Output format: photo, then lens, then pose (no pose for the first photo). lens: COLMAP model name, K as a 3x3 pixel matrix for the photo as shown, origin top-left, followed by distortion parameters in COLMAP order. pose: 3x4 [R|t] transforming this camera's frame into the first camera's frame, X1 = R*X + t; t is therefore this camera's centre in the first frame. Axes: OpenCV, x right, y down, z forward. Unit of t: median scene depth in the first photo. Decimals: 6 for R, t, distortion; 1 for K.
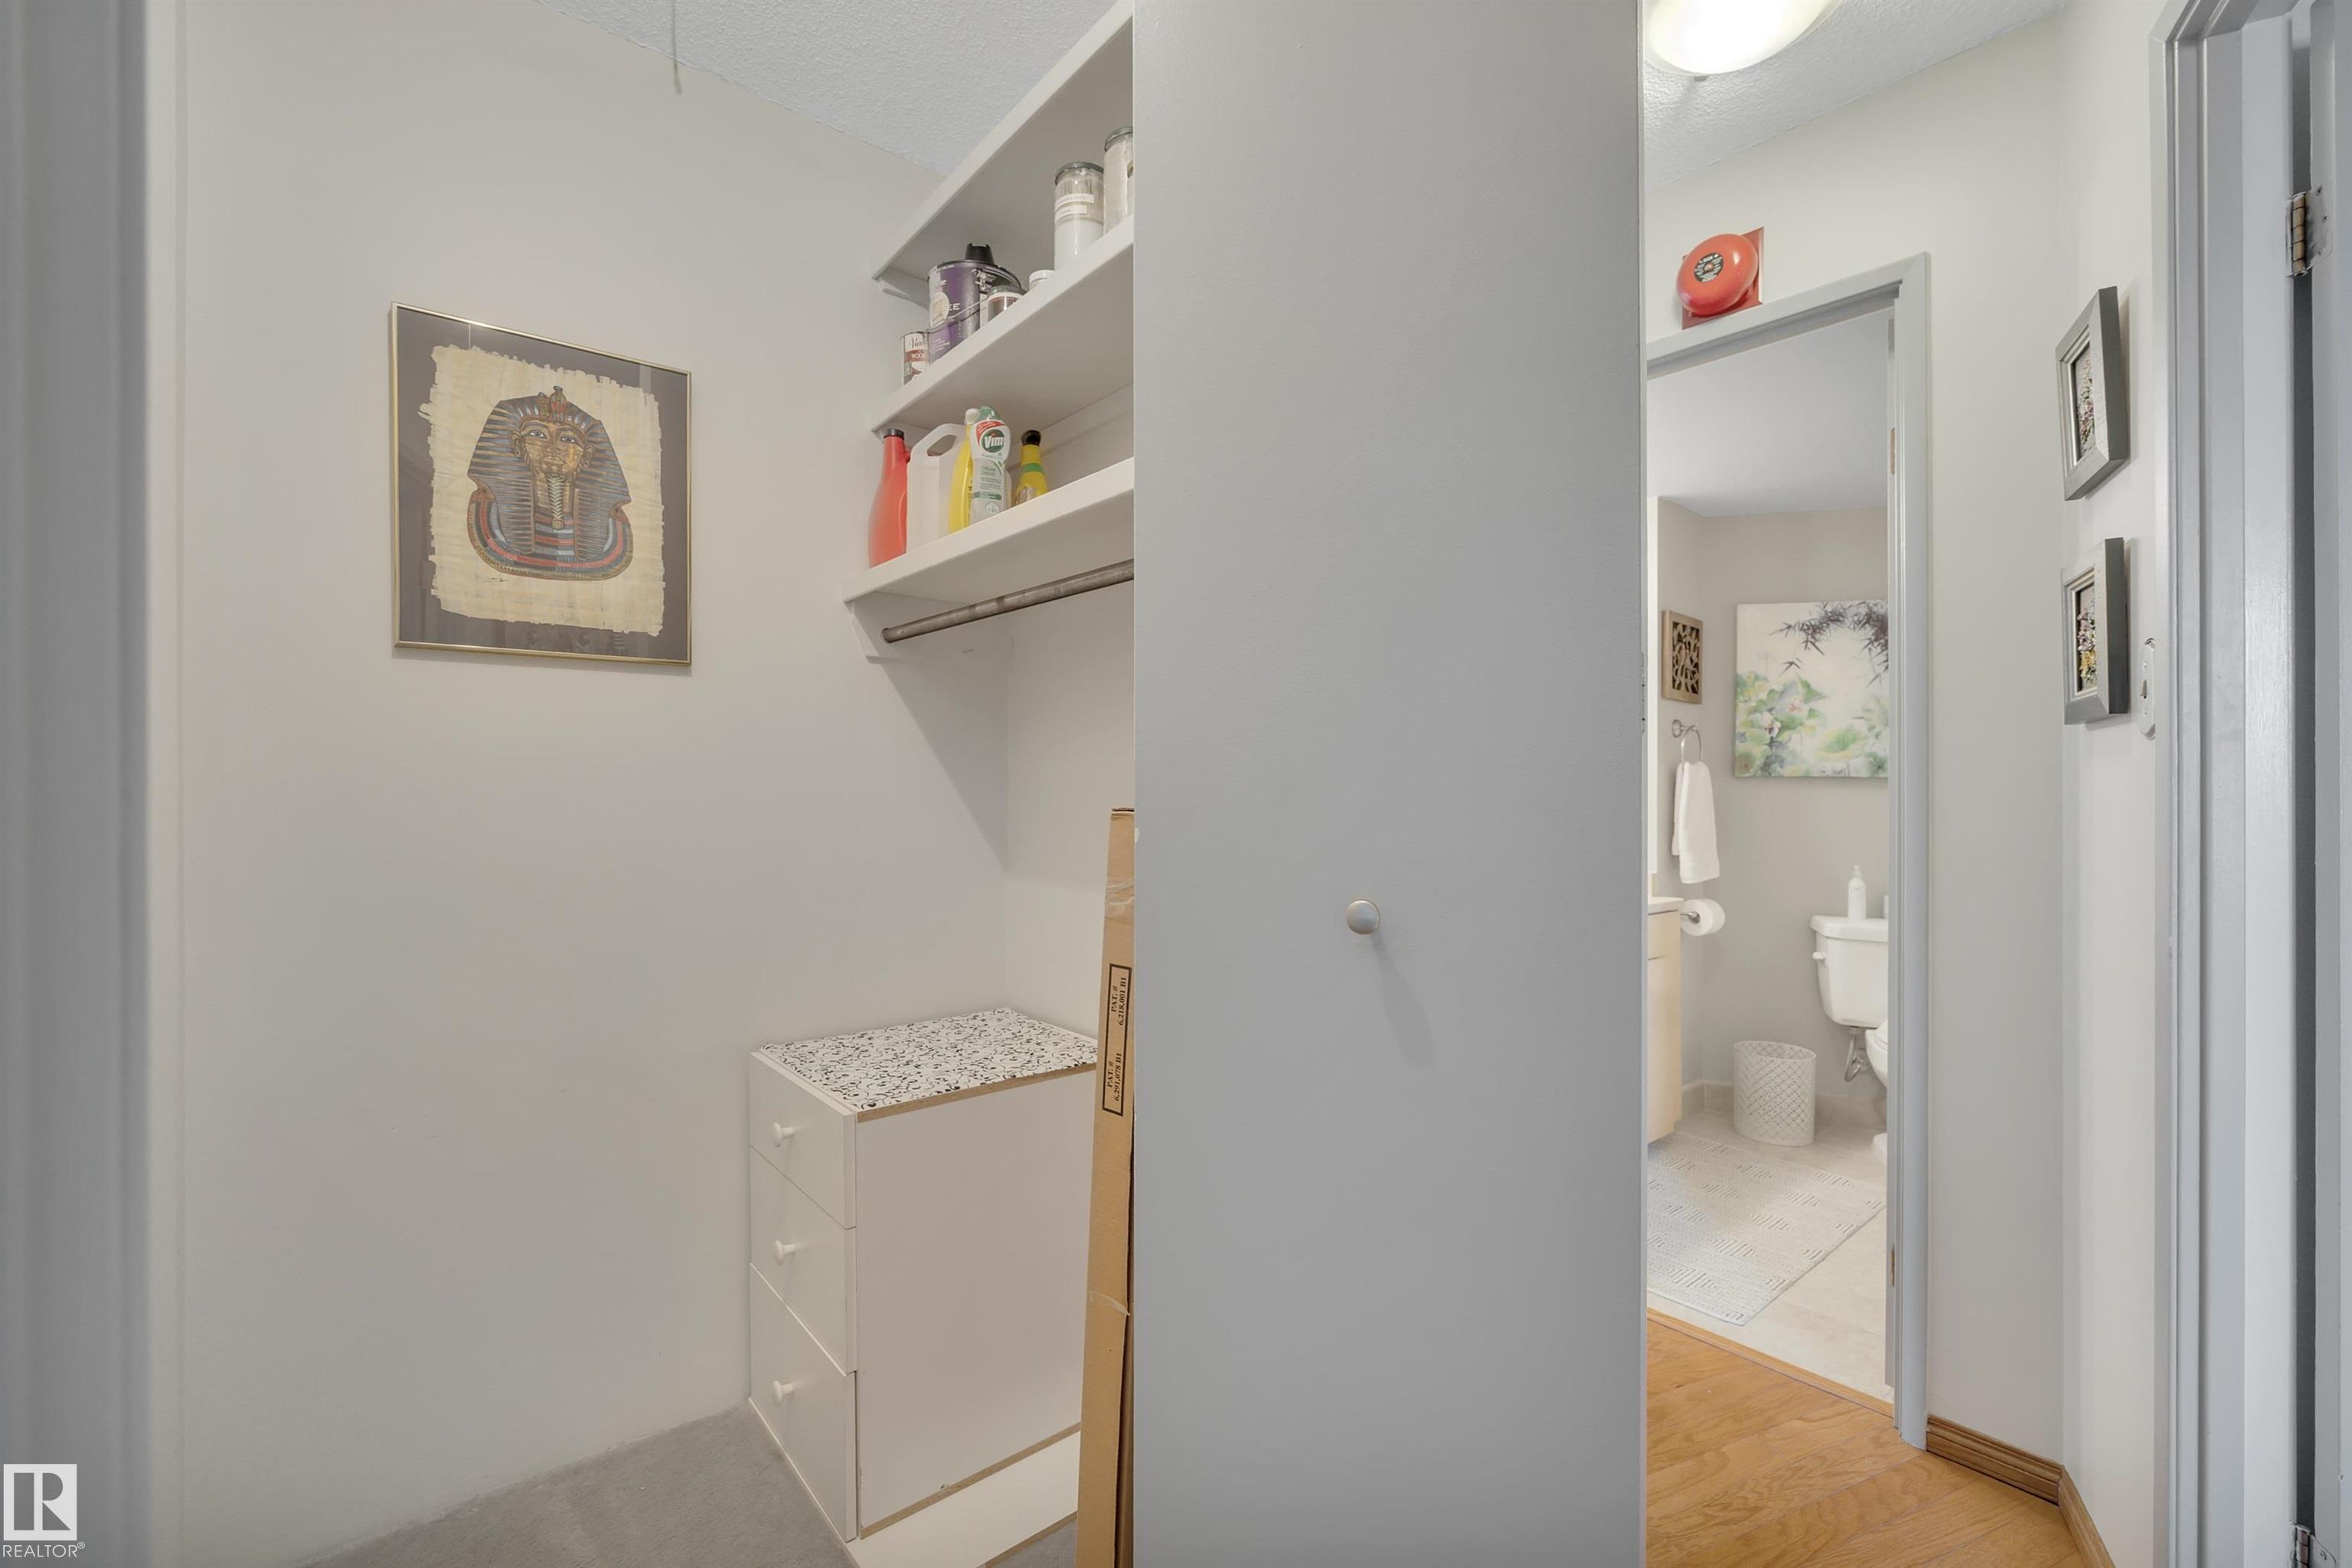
lens RADIAL K [[952.9, 0, 1192.4], [0, 952.9, 780.9], [0, 0, 1]] dist [-0.000787, -0.000576]
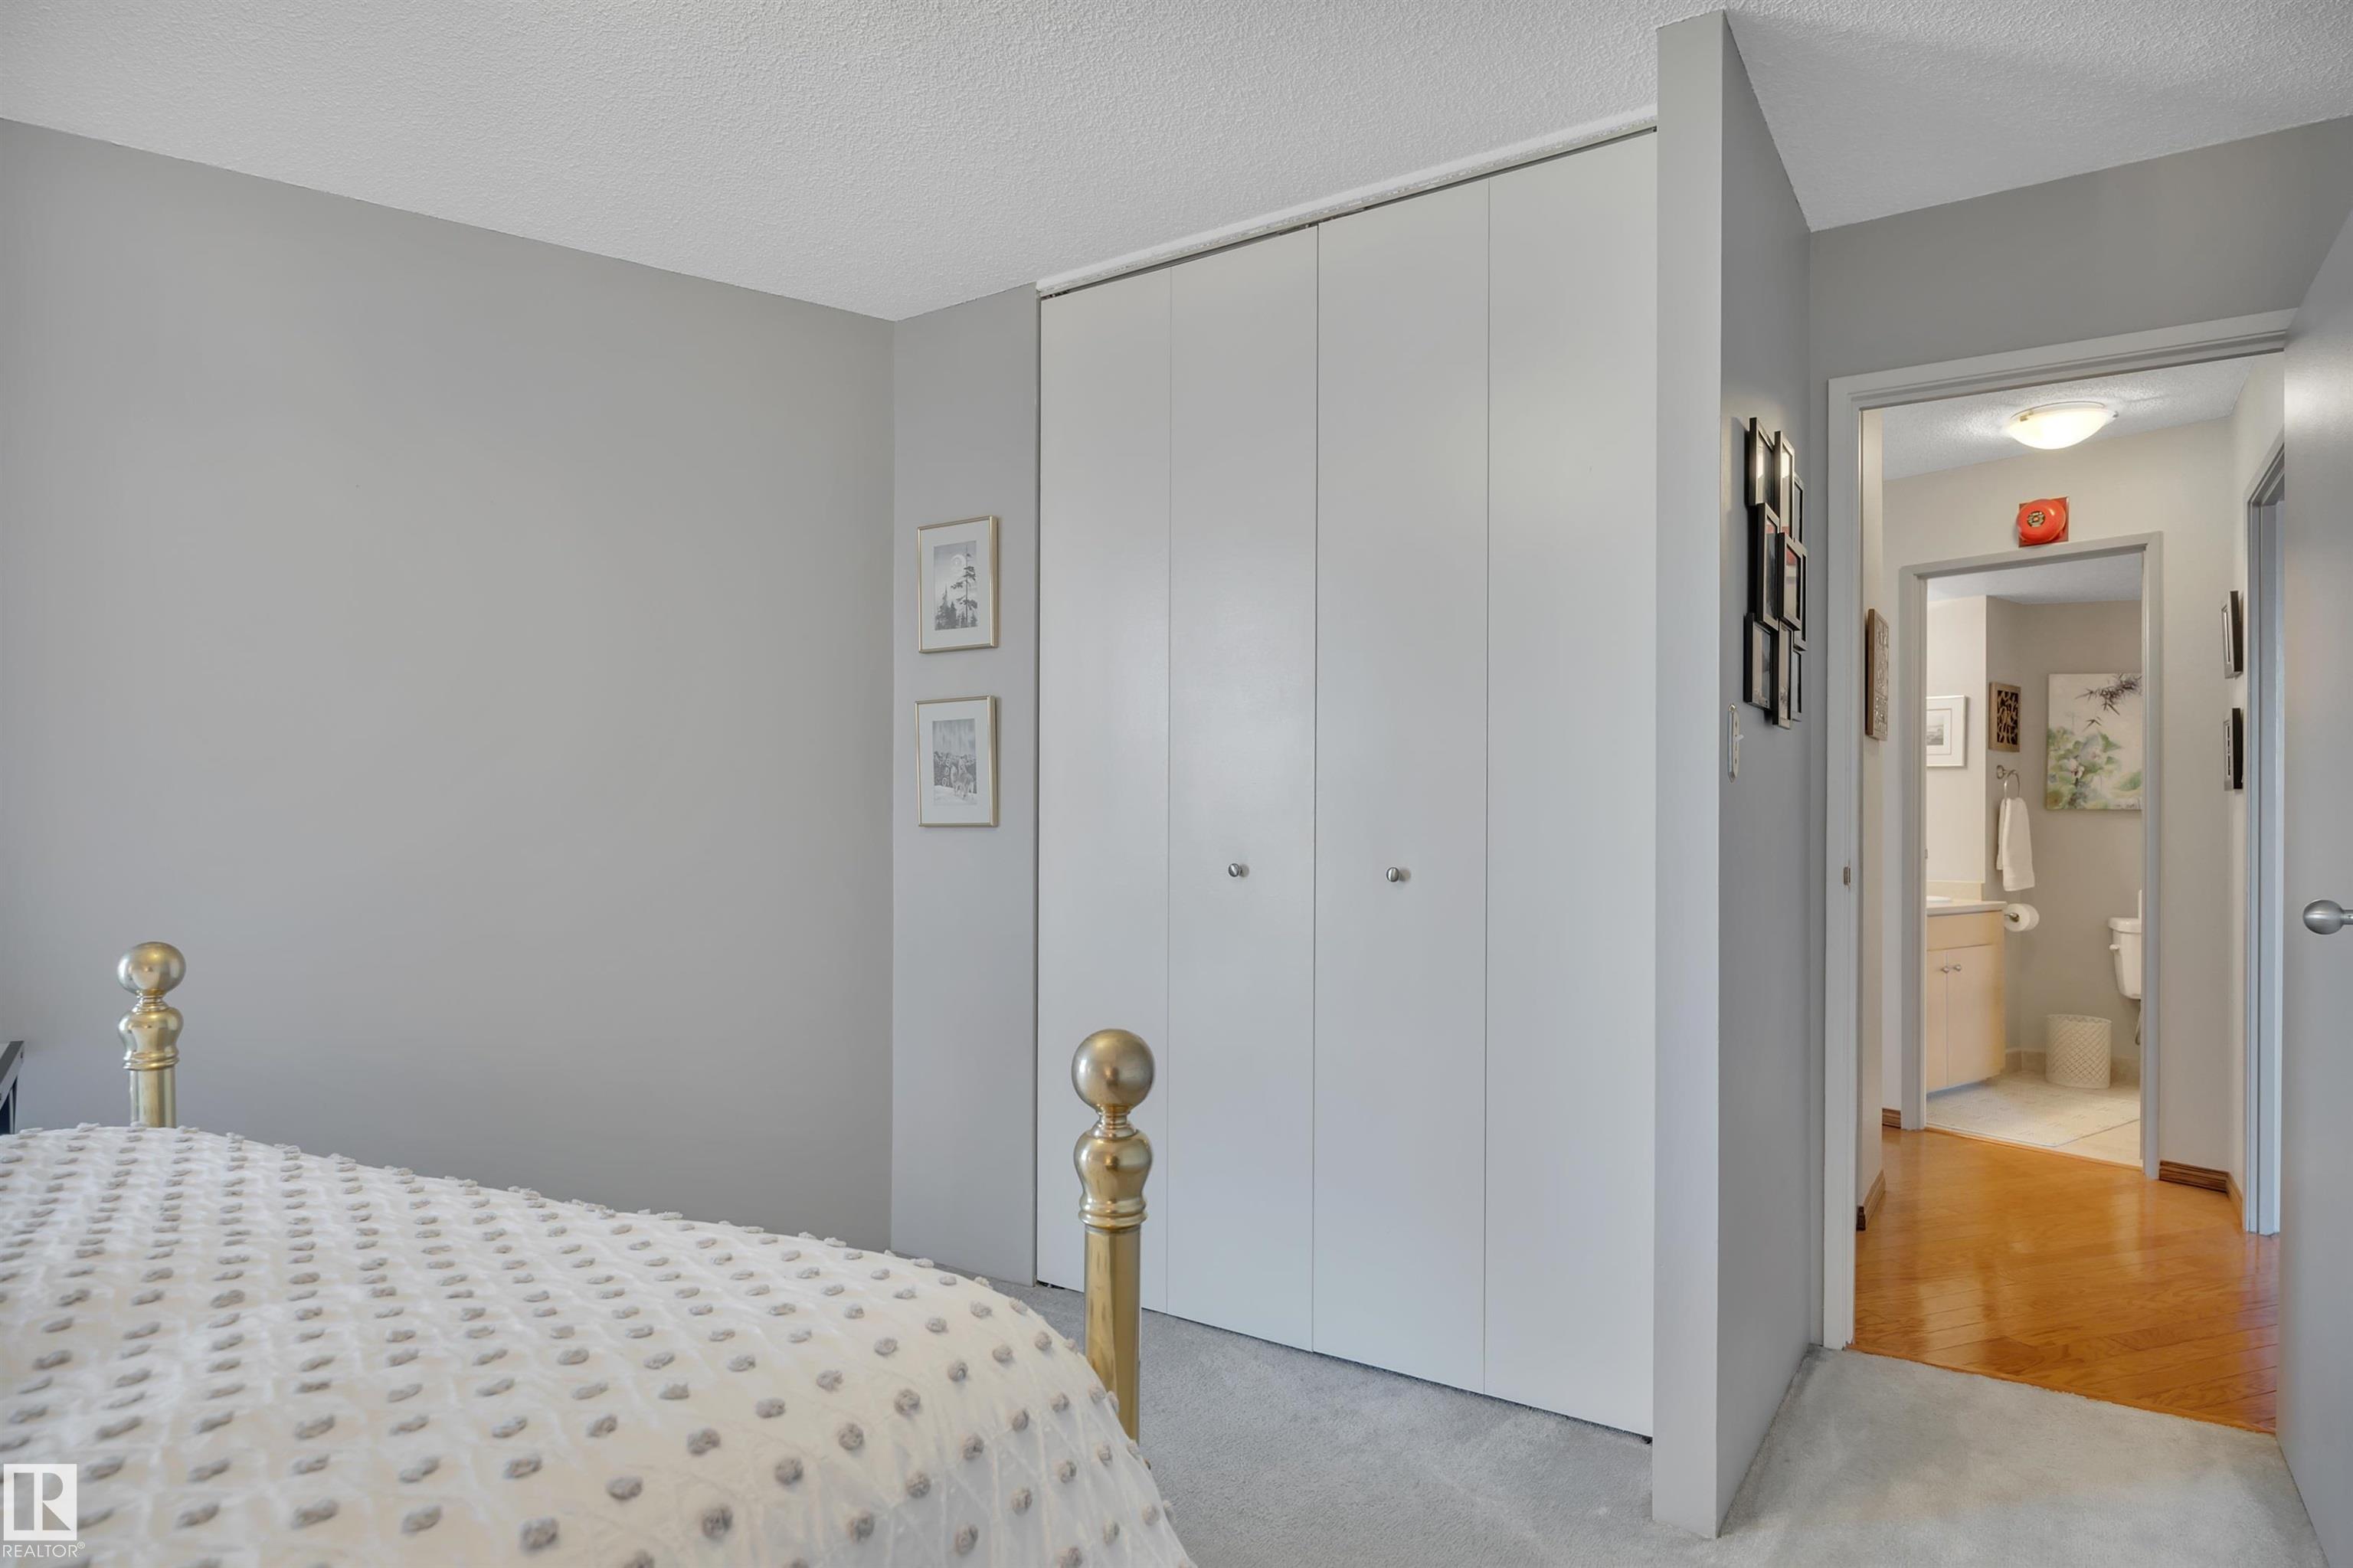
lens RADIAL K [[1237.9, 0, 1174.3], [0, 1237.9, 802.3], [0, 0, 1]] dist [-0.015350, -0.001000]
pose [[0.995758, 0.000996, -0.092008, -0.454874], [-0.000937, 0.999999, 0.000682, -0.013957], [0.092009, -0.000592, 0.995758, -0.765454]]
